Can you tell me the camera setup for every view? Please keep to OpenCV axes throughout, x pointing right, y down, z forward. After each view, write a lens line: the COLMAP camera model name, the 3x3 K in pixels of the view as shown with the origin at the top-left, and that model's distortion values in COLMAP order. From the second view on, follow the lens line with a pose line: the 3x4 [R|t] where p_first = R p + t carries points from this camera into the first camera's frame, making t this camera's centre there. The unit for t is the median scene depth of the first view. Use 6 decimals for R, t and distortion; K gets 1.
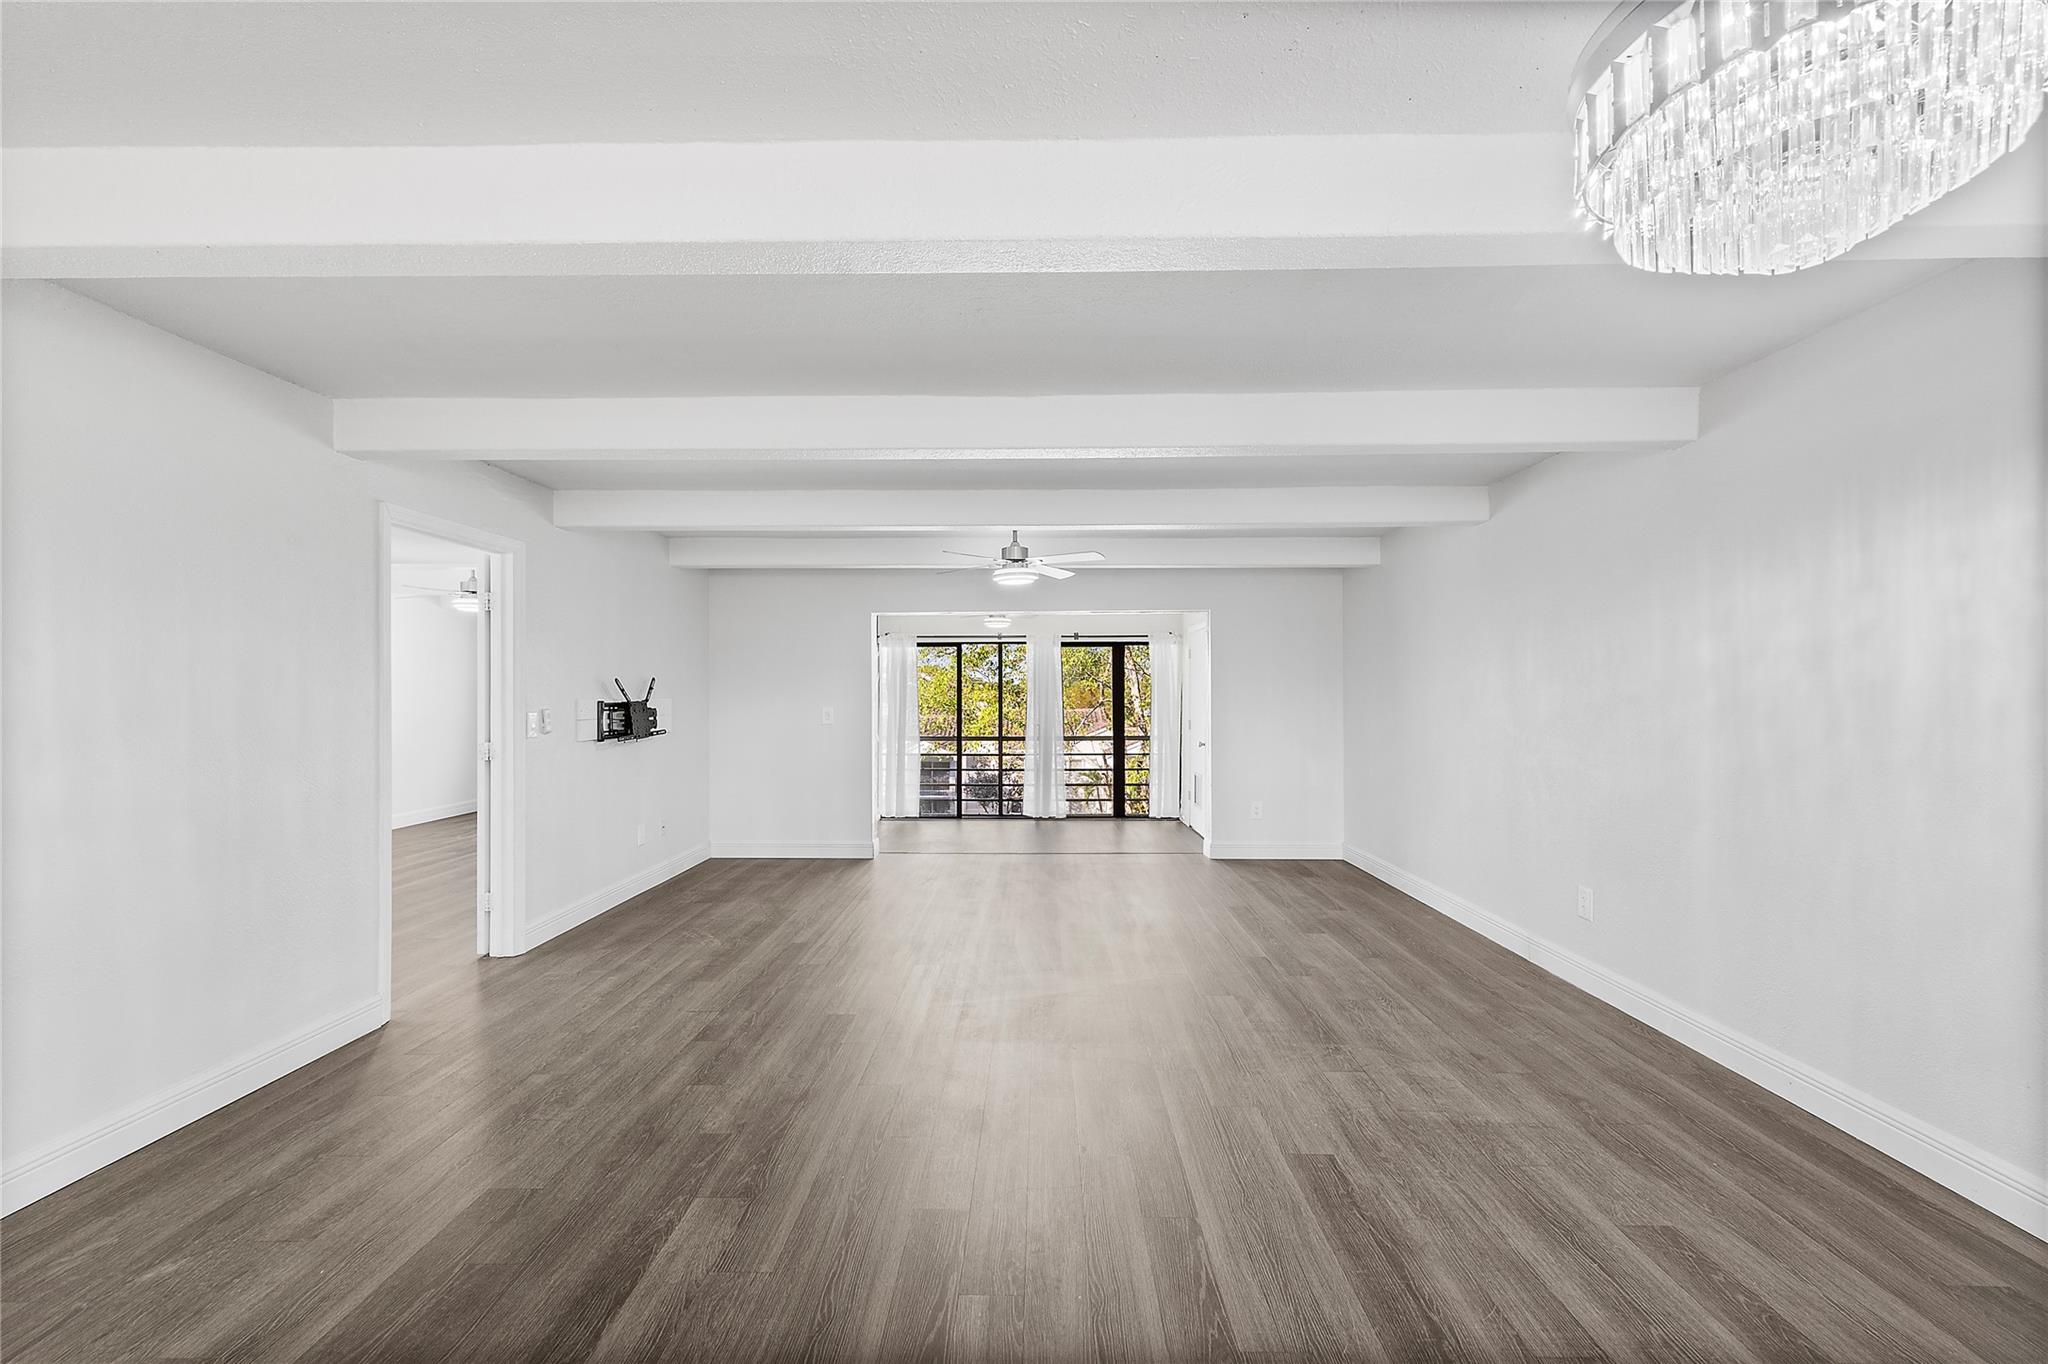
lens RADIAL K [[799.1, 0, 1021.7], [0, 799.1, 691.9], [0, 0, 1]] dist [0.002873, -0.000746]
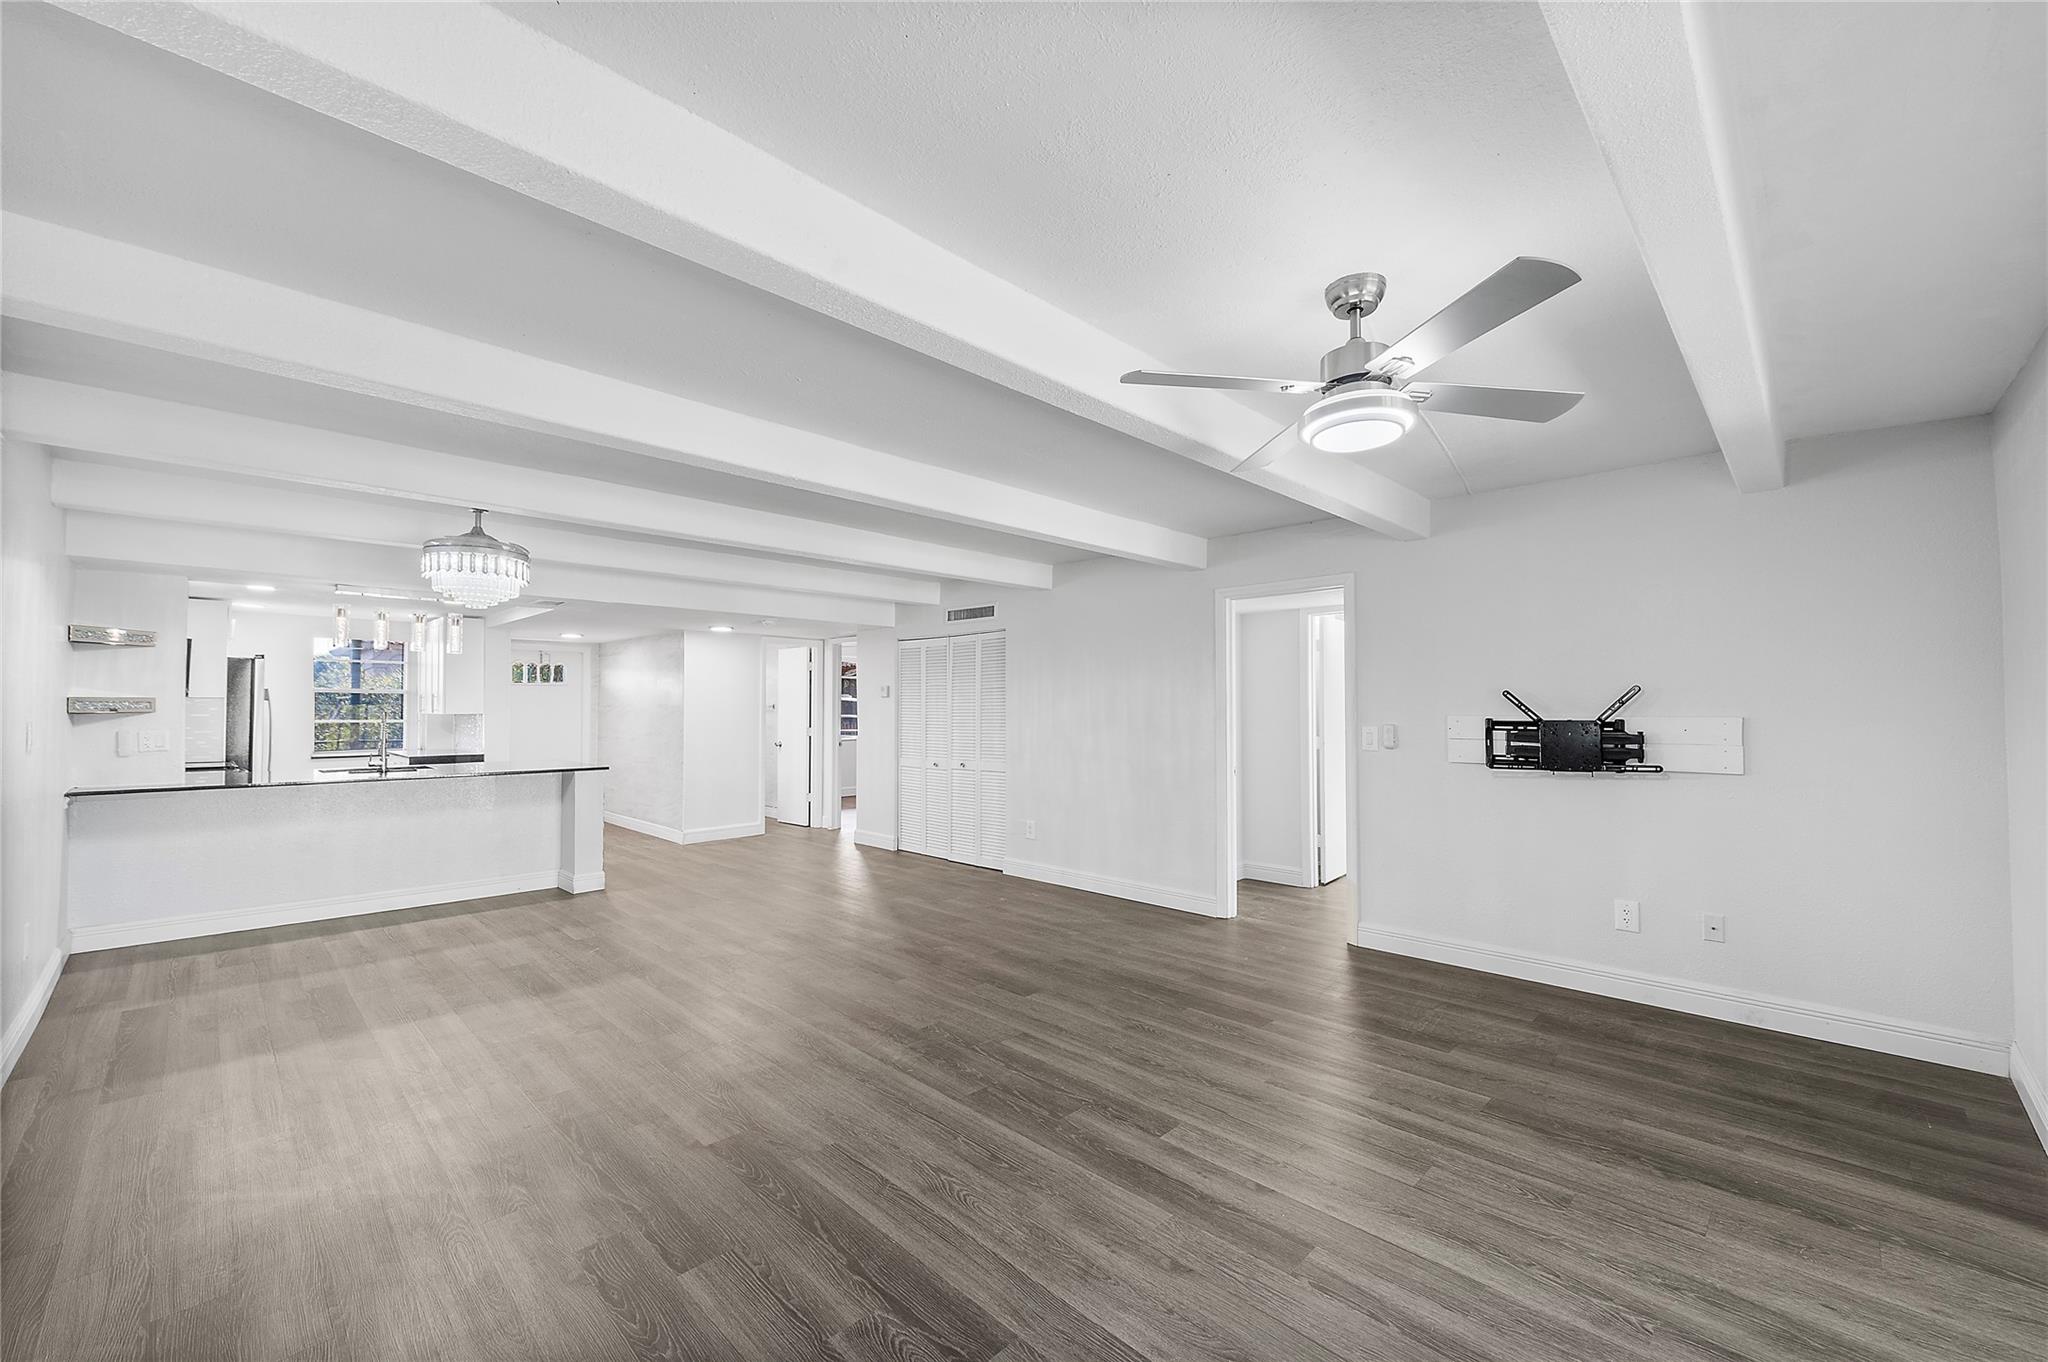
lens RADIAL K [[806.8, 0, 1027.5], [0, 806.8, 699.4], [0, 0, 1]] dist [0.013423, -0.004250]
pose [[-0.683689, -0.004975, -0.729757, 0.297623], [0.003497, 0.999943, -0.010093, -0.000788], [0.729765, -0.009452, -0.683632, 0.858734]]
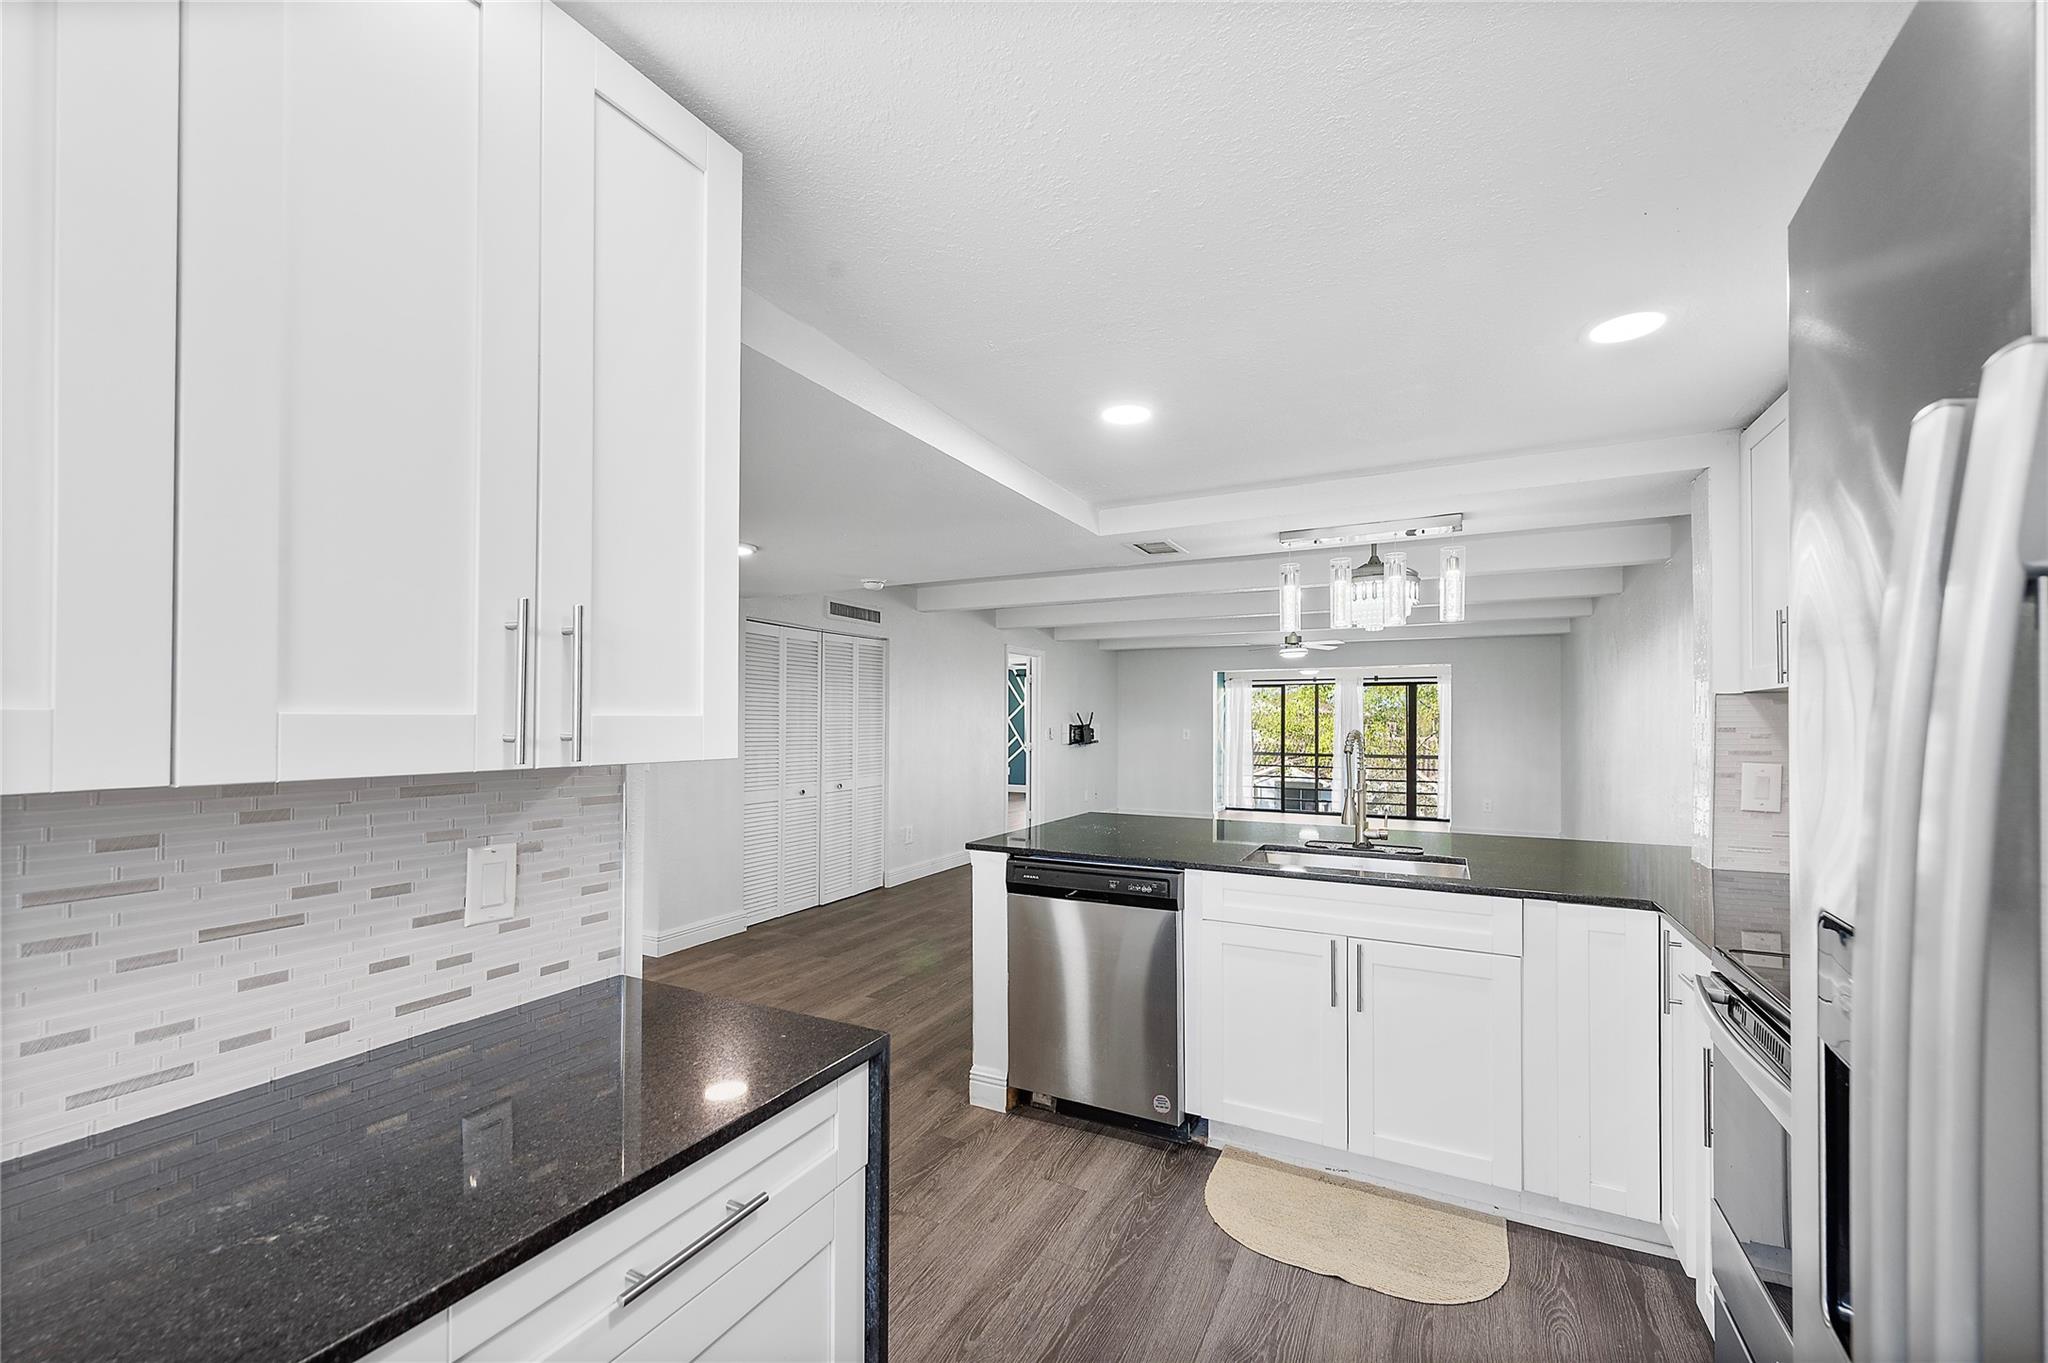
lens RADIAL K [[806.8, 0, 1026.8], [0, 806.8, 718.3], [0, 0, 1]] dist [0.013423, -0.004250]
pose [[0.900097, 0.004868, -0.435663, 0.172689], [-0.004882, 0.999987, 0.001086, -0.003651], [0.435663, 0.001149, 0.900109, -0.594522]]
